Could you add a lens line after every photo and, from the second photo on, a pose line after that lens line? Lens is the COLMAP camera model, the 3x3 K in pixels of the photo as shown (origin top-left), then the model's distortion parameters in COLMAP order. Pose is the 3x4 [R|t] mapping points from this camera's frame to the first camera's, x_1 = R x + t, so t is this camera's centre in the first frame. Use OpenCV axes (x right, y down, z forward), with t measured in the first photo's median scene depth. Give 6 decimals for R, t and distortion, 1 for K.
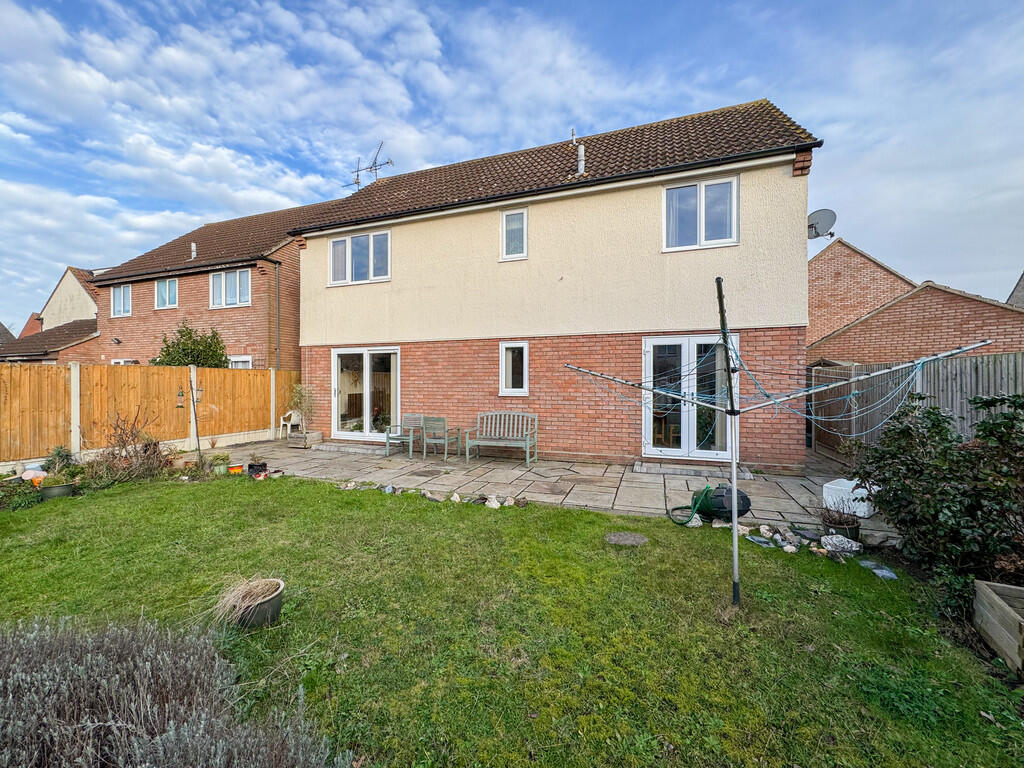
lens RADIAL K [[405.6, 0, 512.5], [0, 405.6, 387.0], [0, 0, 1]] dist [-0.006020, 0.000805]
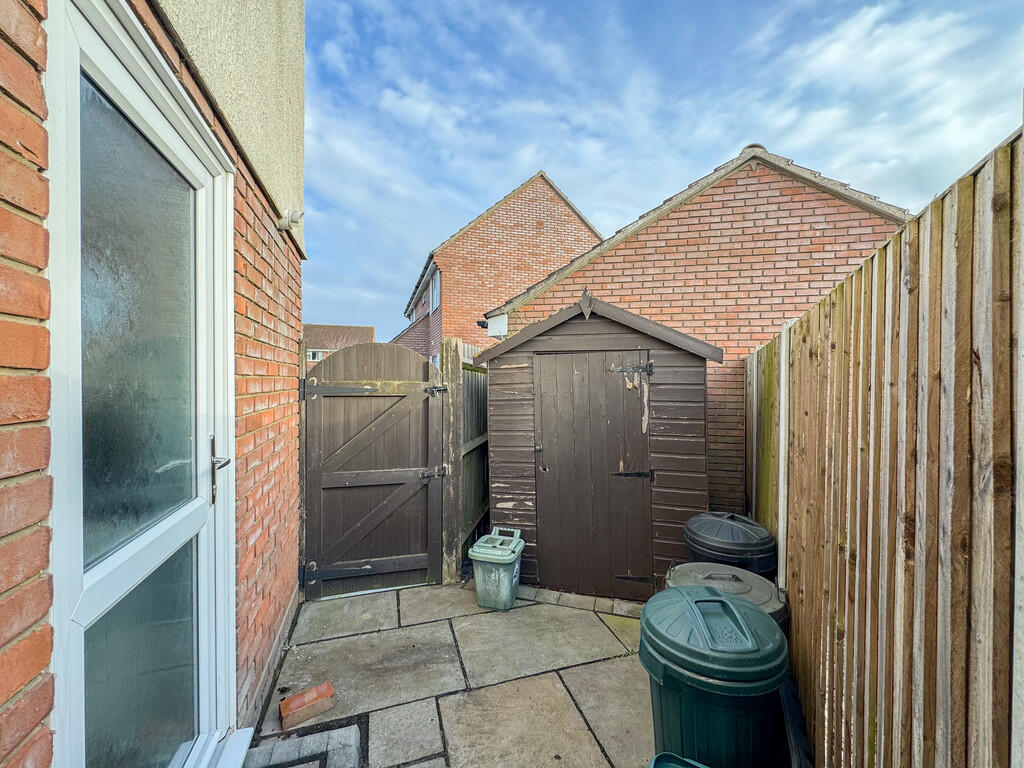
lens RADIAL K [[405.6, 0, 511.2], [0, 405.6, 386.5], [0, 0, 1]] dist [-0.006020, 0.000805]
pose [[0.782321, -0.000772, 0.622875, 0.342992], [-0.004109, 0.999971, 0.006400, -0.007234], [-0.622862, -0.007566, 0.782295, 0.498071]]
